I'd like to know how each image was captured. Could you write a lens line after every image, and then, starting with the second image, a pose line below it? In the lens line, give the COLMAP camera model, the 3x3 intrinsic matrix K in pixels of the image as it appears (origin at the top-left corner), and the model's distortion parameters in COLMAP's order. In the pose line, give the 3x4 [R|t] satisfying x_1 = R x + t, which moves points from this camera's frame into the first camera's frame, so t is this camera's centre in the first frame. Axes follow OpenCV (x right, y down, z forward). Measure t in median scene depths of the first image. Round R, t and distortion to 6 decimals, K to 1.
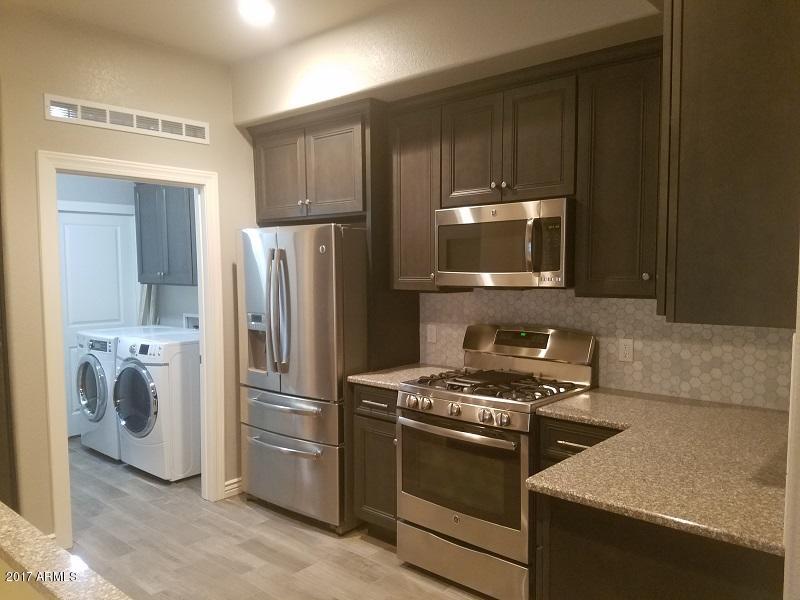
lens RADIAL K [[643.1, 0, 400.0], [0, 643.1, 300.0], [0, 0, 1]] dist [0.029995, -0.220518]
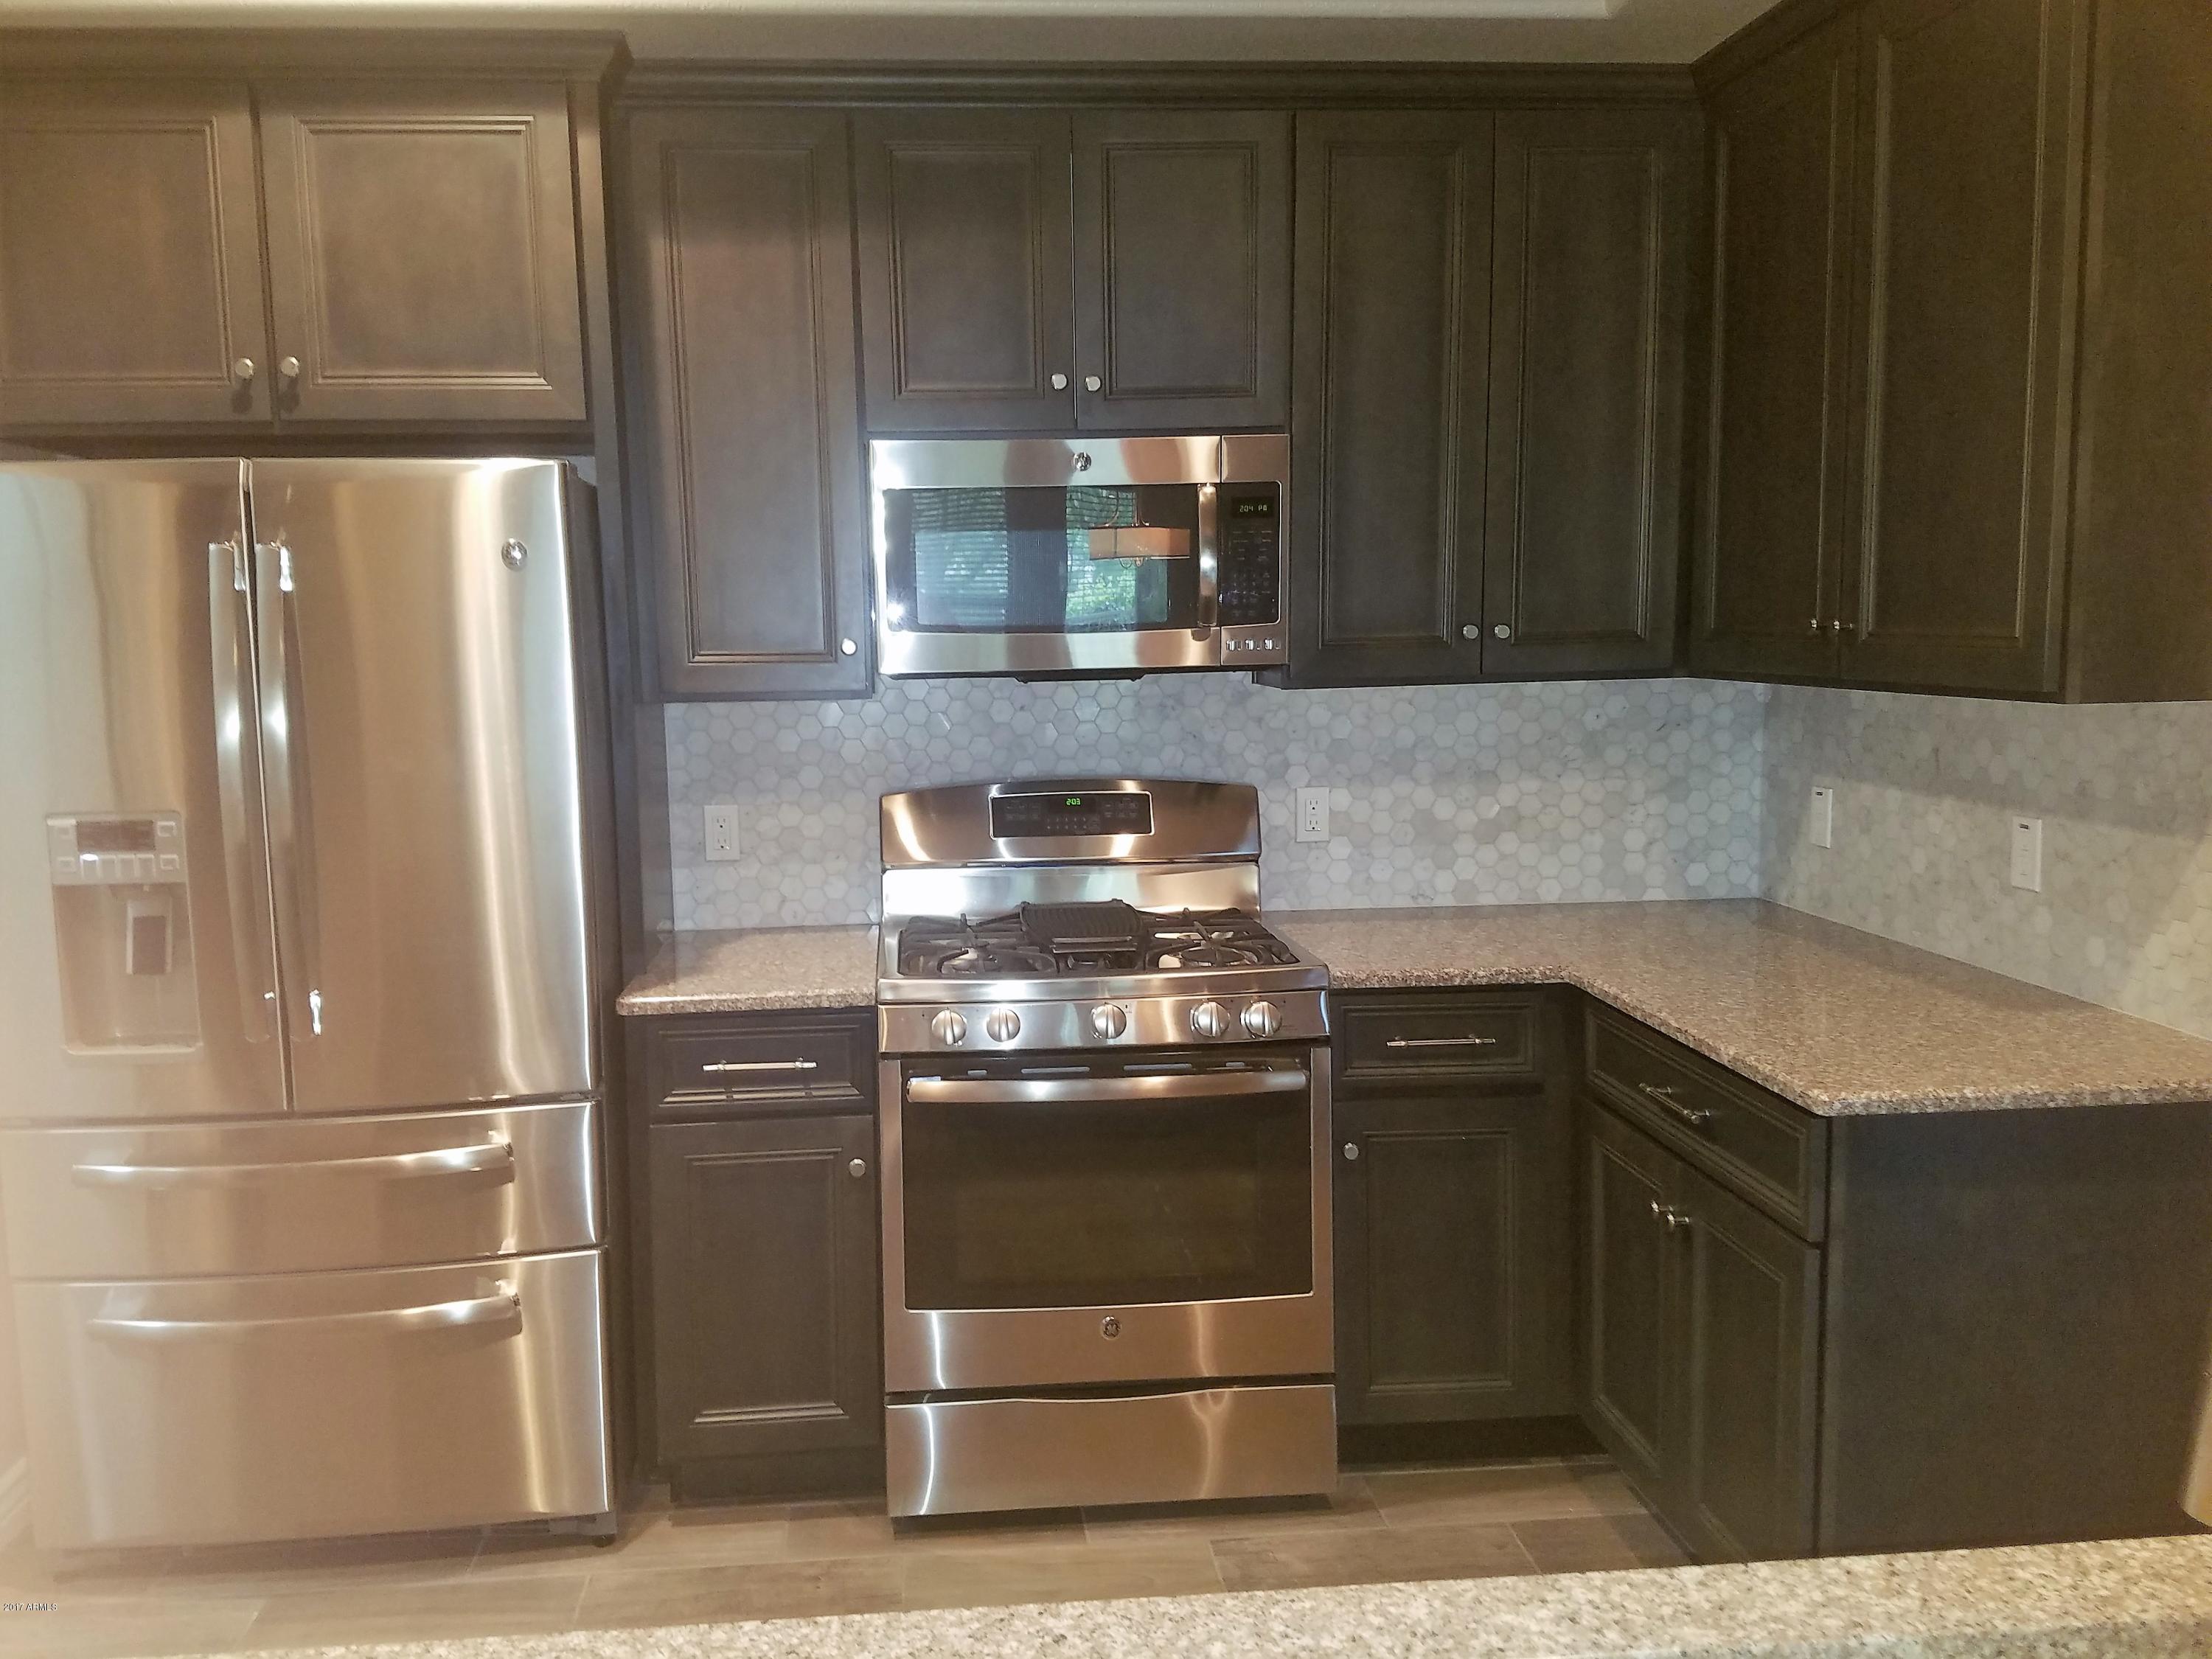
lens RADIAL K [[1723.0, 0, 1106.0], [0, 1723.0, 829.5], [0, 0, 1]] dist [0.033055, -0.105212]
pose [[0.658861, -0.094362, 0.746323, -0.589679], [0.053842, 0.995472, 0.078331, -0.007488], [-0.750336, -0.011426, 0.660958, 0.370747]]
